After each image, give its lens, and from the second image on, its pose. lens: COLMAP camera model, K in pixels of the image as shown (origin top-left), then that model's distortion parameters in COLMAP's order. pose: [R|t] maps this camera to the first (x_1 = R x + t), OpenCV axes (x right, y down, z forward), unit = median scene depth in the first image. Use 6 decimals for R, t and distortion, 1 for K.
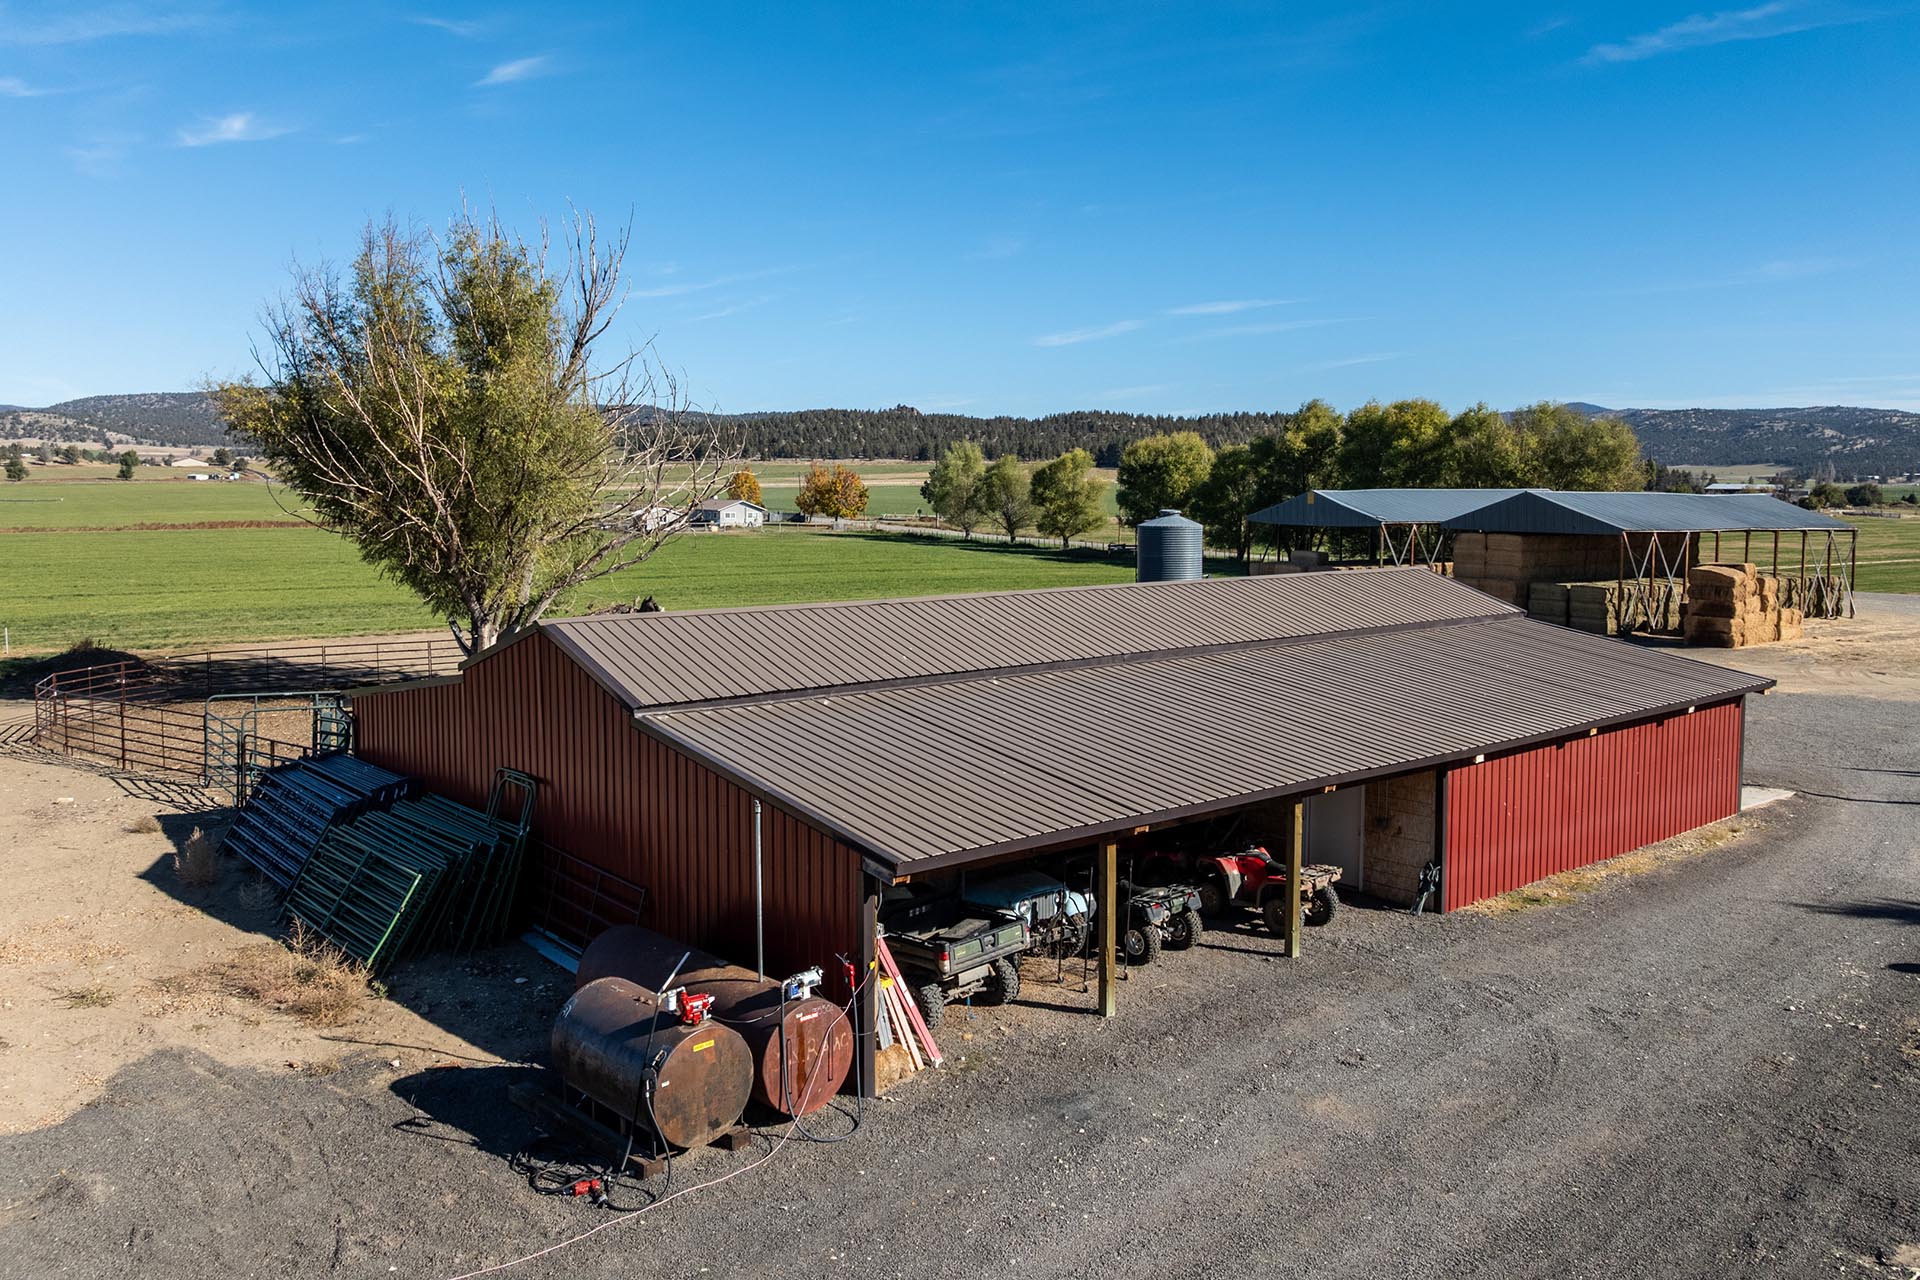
lens RADIAL K [[1461.3, 0, 960.0], [0, 1461.3, 640.0], [0, 0, 1]] dist [-0.037741, 0.001844]
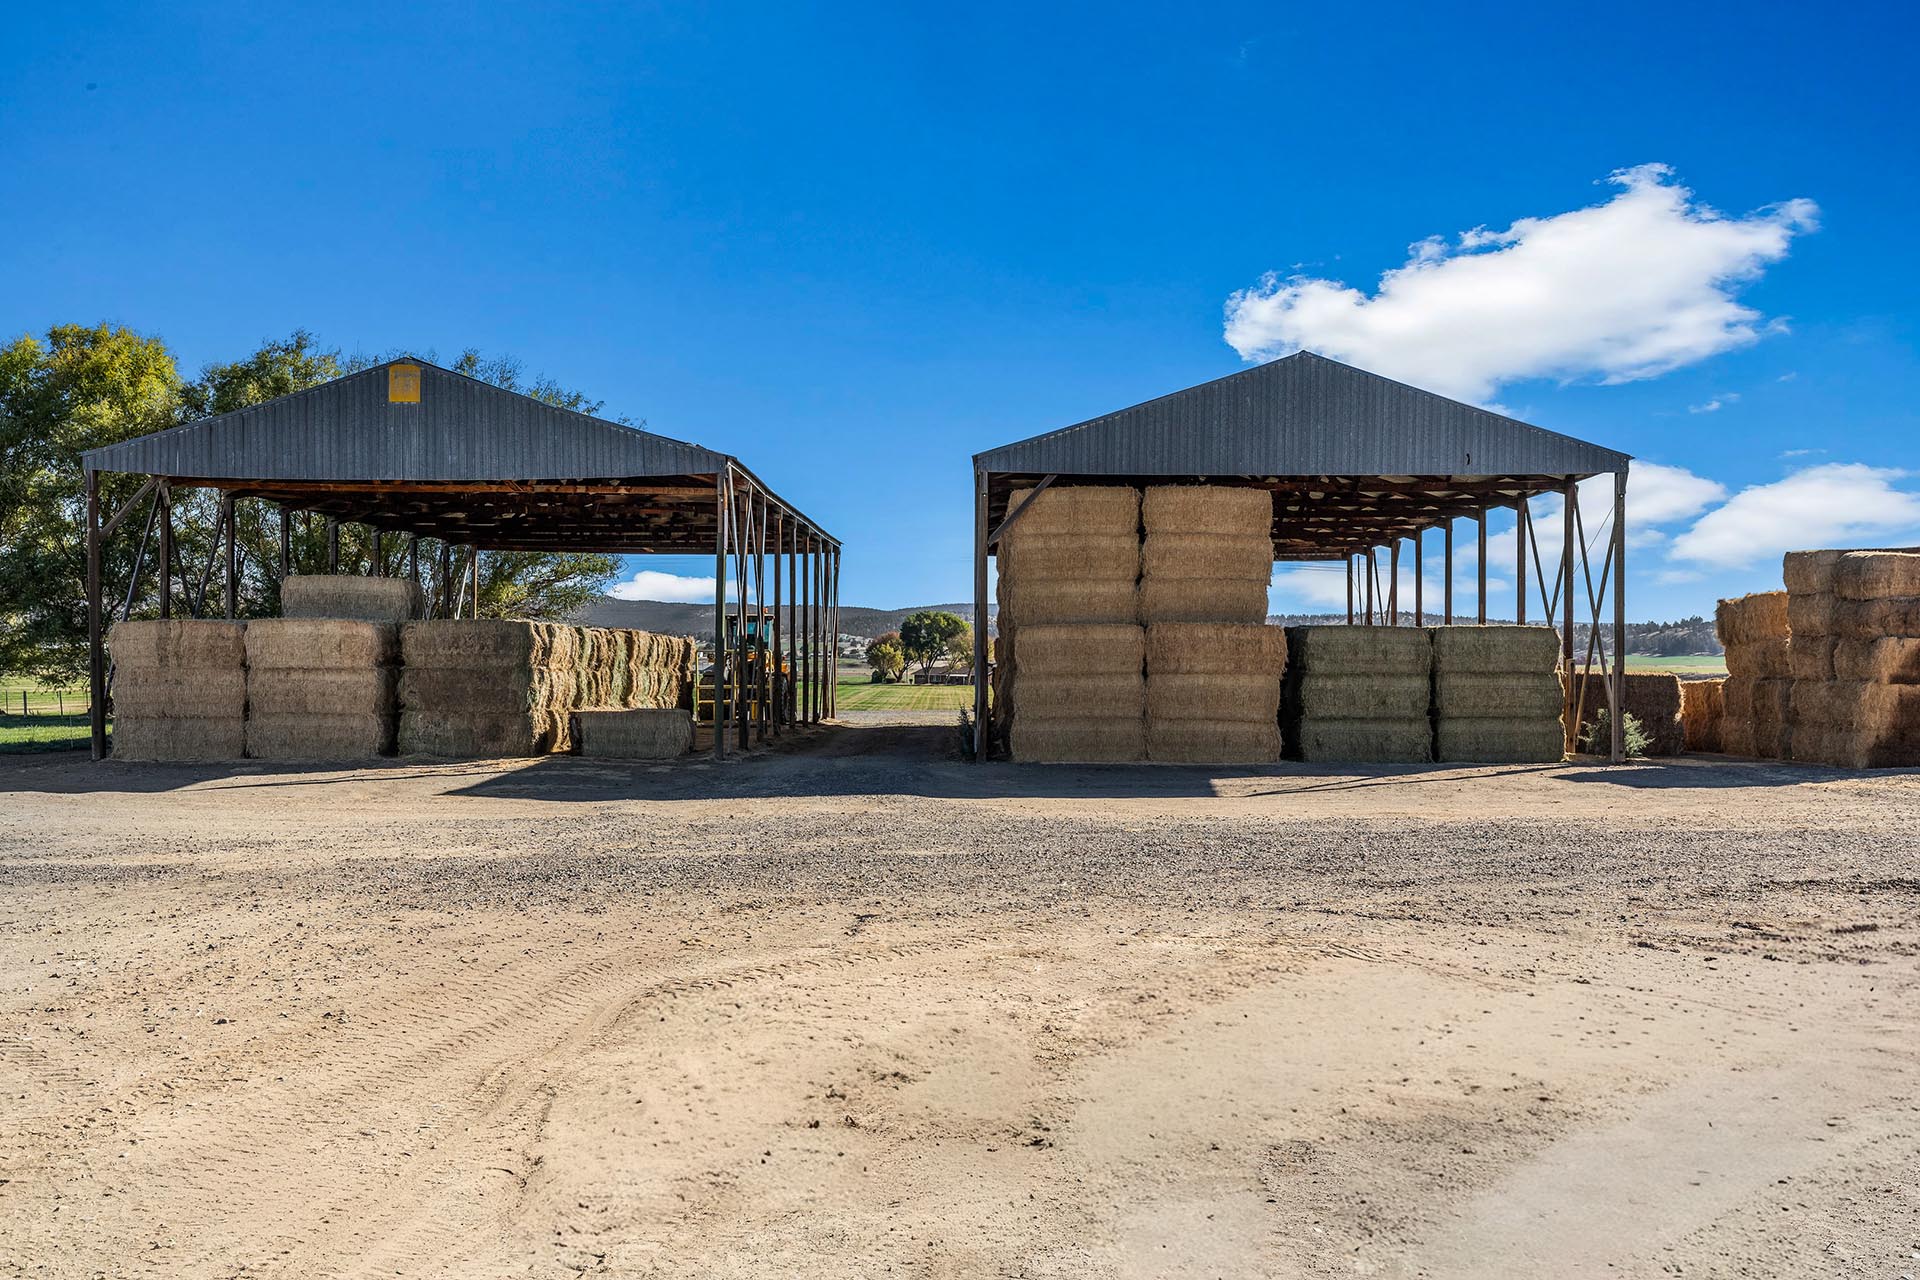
lens RADIAL K [[1833.3, 0, 960.0], [0, 1833.3, 640.0], [0, 0, 1]] dist [-0.003364, -0.002986]
pose [[0.563913, 0.007527, 0.825800, -0.003173], [0.085183, 0.994095, -0.067229, -0.014148], [-0.821429, 0.108255, 0.559941, 0.794221]]
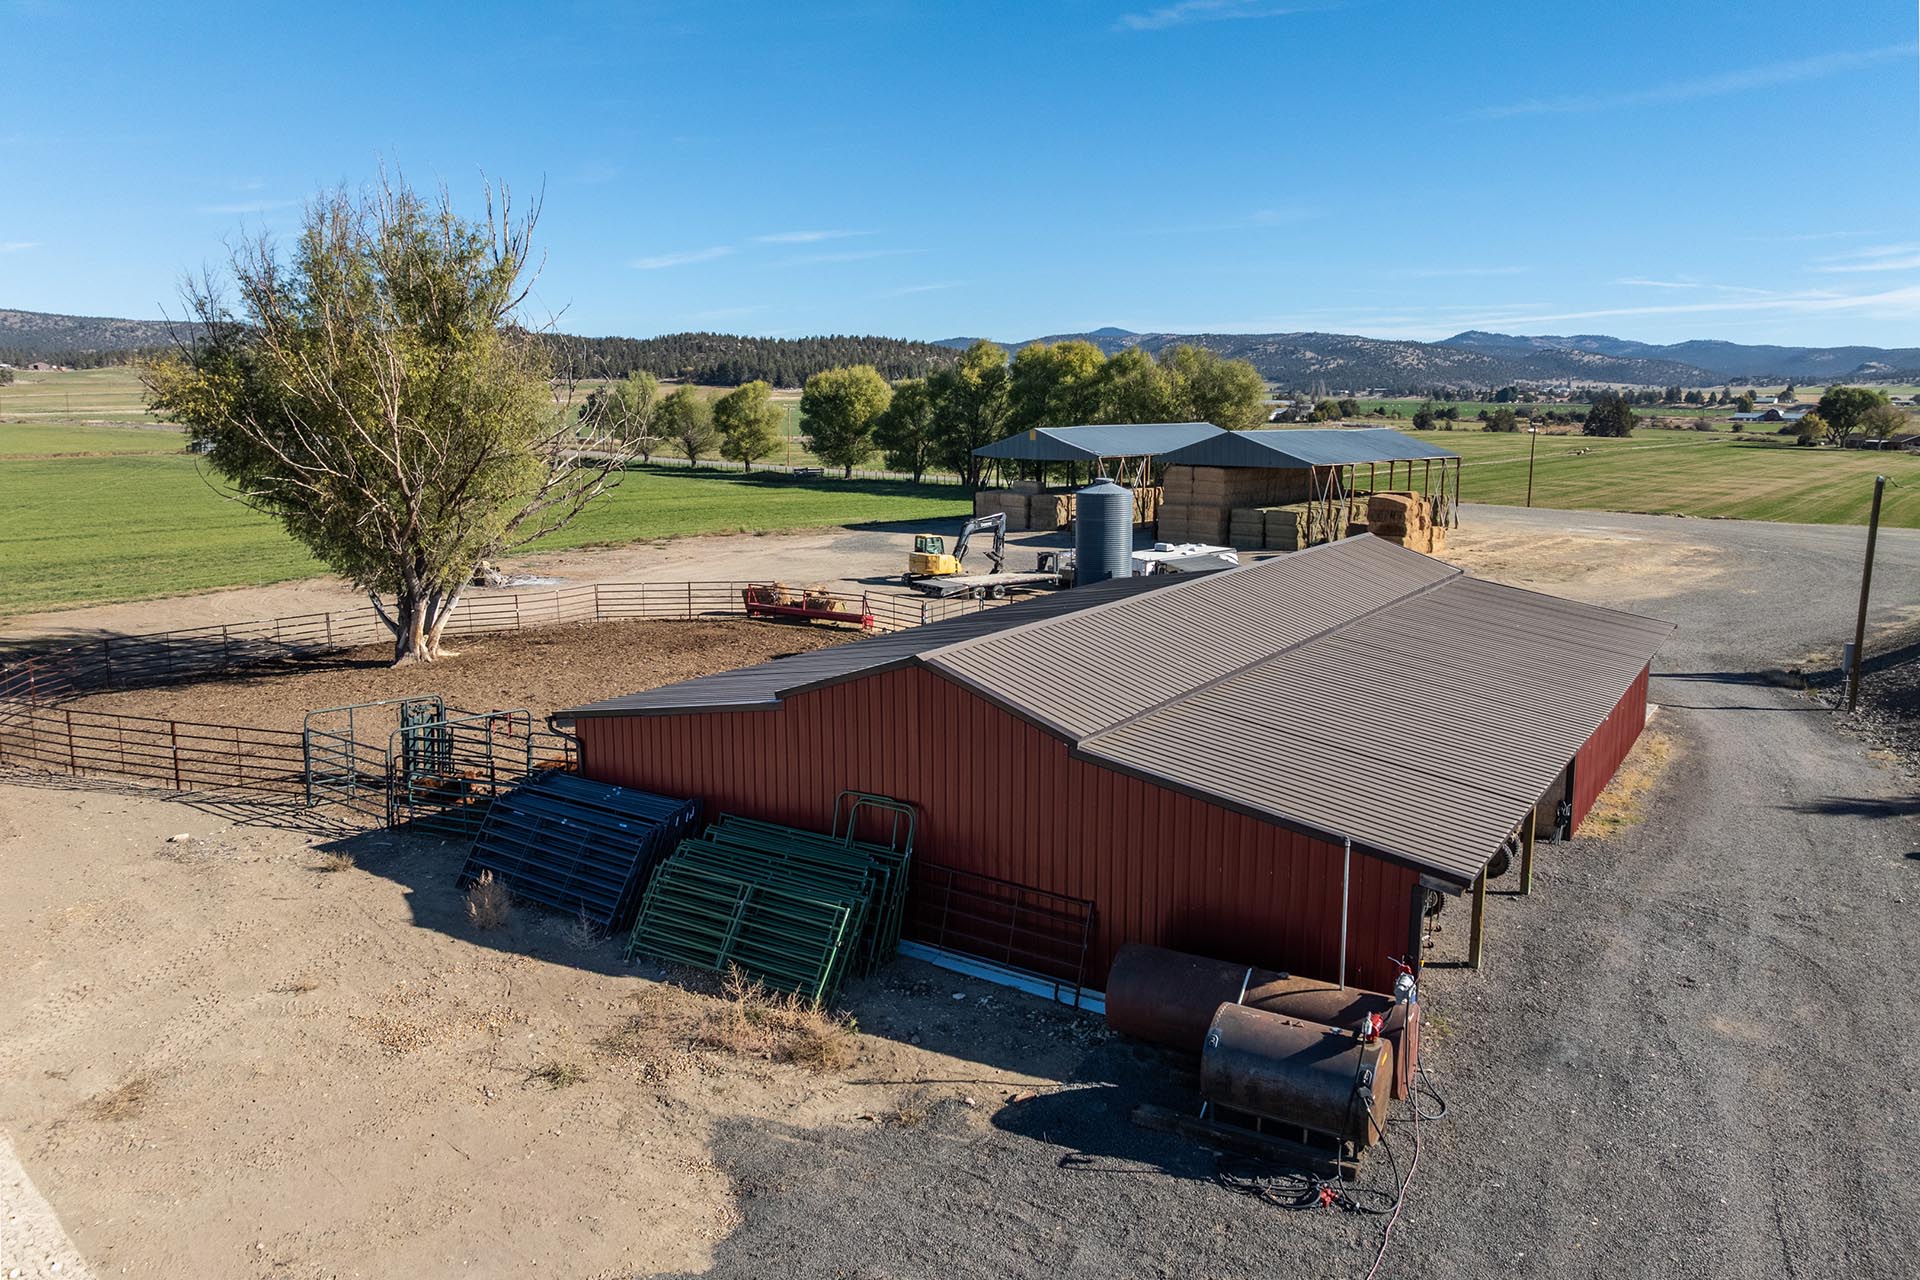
lens RADIAL K [[1312.2, 0, 960.0], [0, 1312.2, 640.0], [0, 0, 1]] dist [-0.028876, -0.002825]
pose [[0.960921, -0.051987, 0.271897, -0.116506], [0.031653, 0.996400, 0.078647, -0.022167], [-0.275007, -0.066967, 0.959107, 0.018357]]
